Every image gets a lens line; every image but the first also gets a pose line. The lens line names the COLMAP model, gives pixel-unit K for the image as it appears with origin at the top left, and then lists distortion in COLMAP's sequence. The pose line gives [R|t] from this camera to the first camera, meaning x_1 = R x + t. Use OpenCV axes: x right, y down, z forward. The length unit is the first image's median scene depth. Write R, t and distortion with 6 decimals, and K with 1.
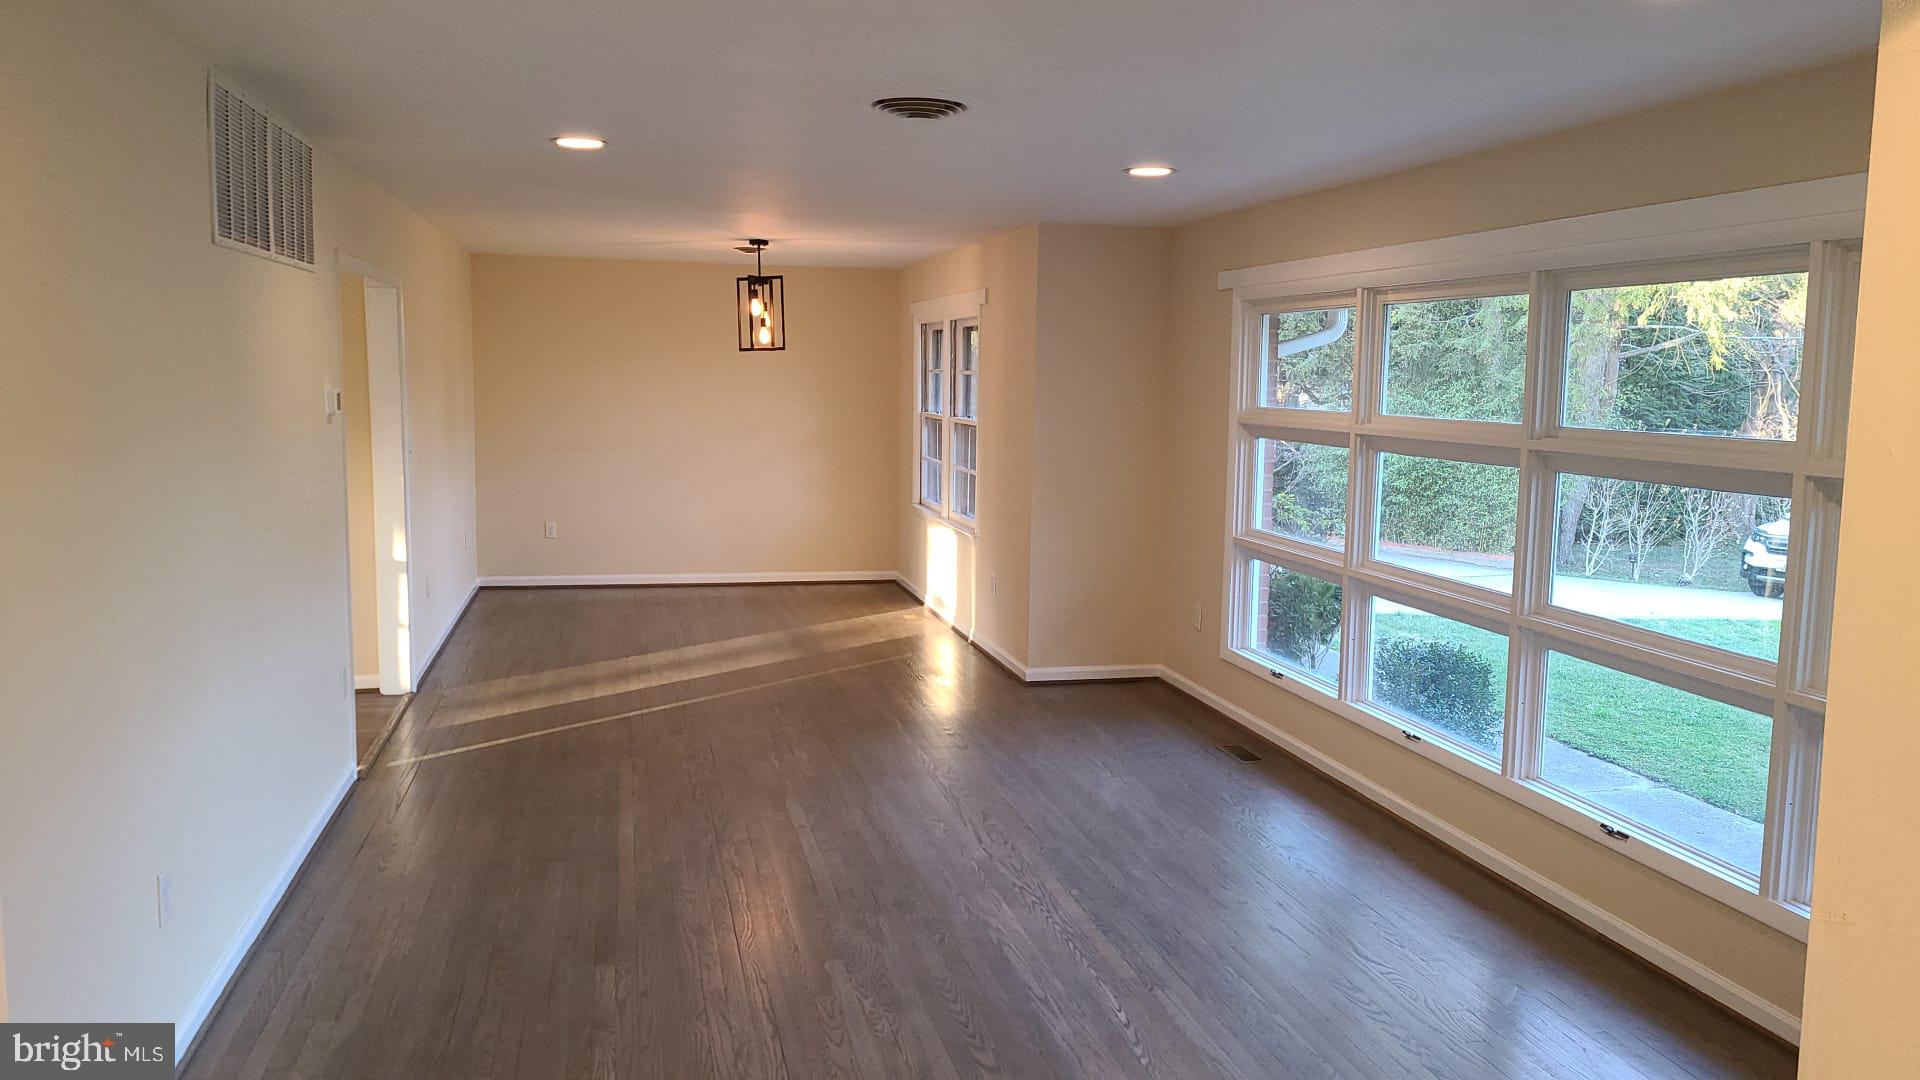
lens RADIAL K [[1449.5, 0, 963.6], [0, 1449.5, 536.3], [0, 0, 1]] dist [0.051596, 0.000522]
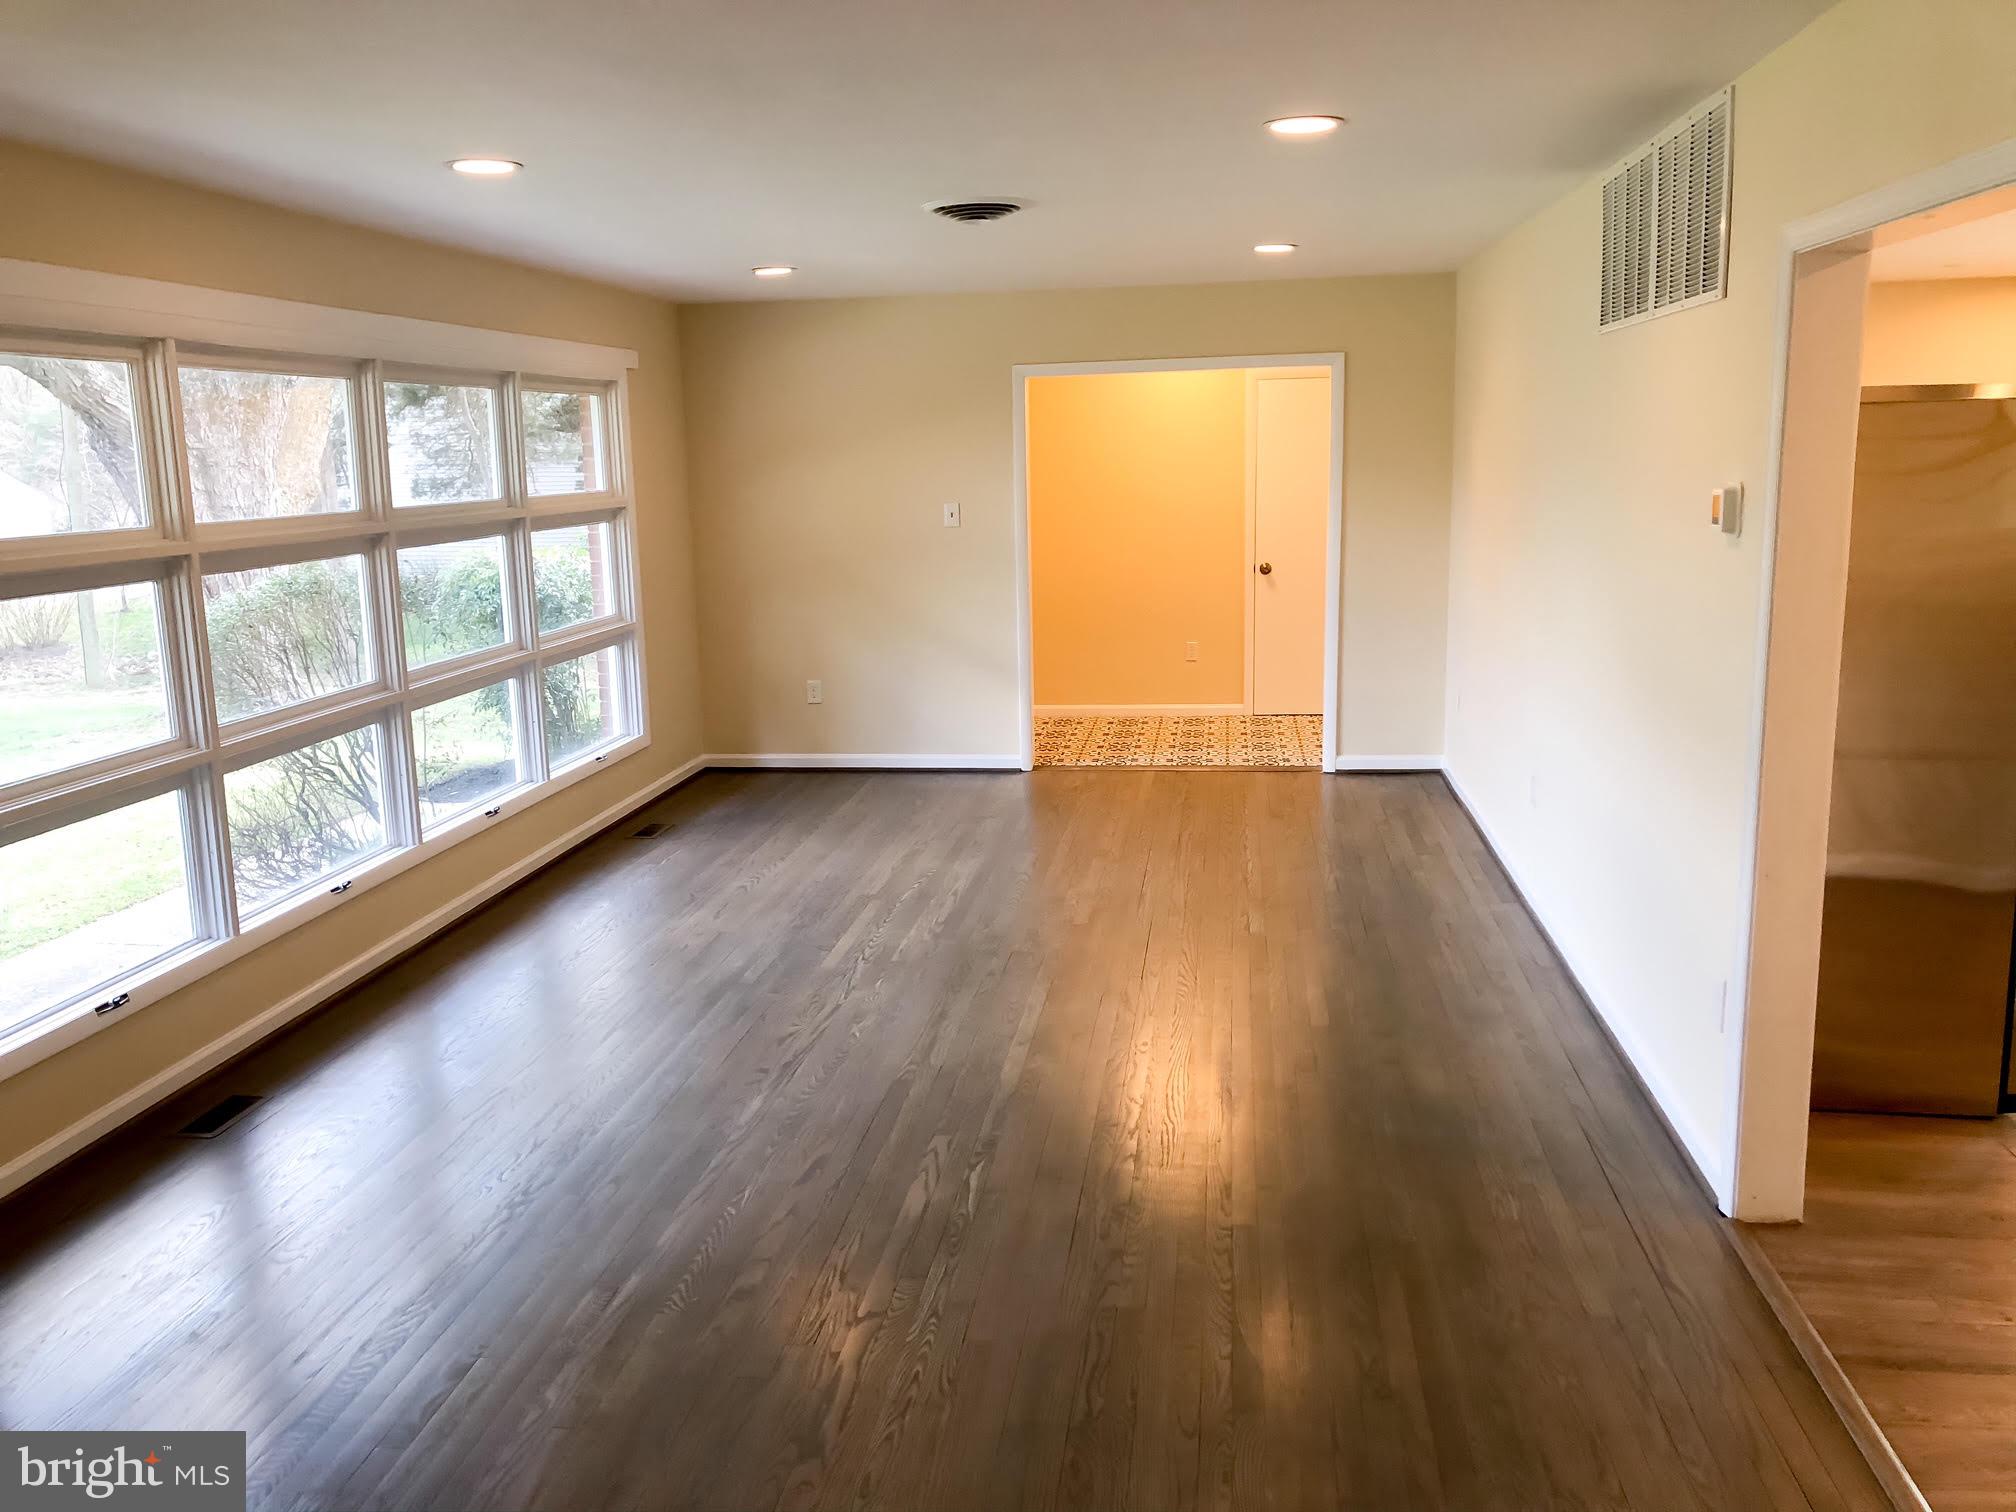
lens RADIAL K [[1670.6, 0, 1014.1], [0, 1670.6, 754.4], [0, 0, 1]] dist [0.010719, -0.003899]
pose [[-0.935654, -0.055039, 0.348601, -0.481731], [0.053142, 0.954530, 0.293341, -0.246821], [-0.348895, 0.292991, -0.890185, 2.053938]]
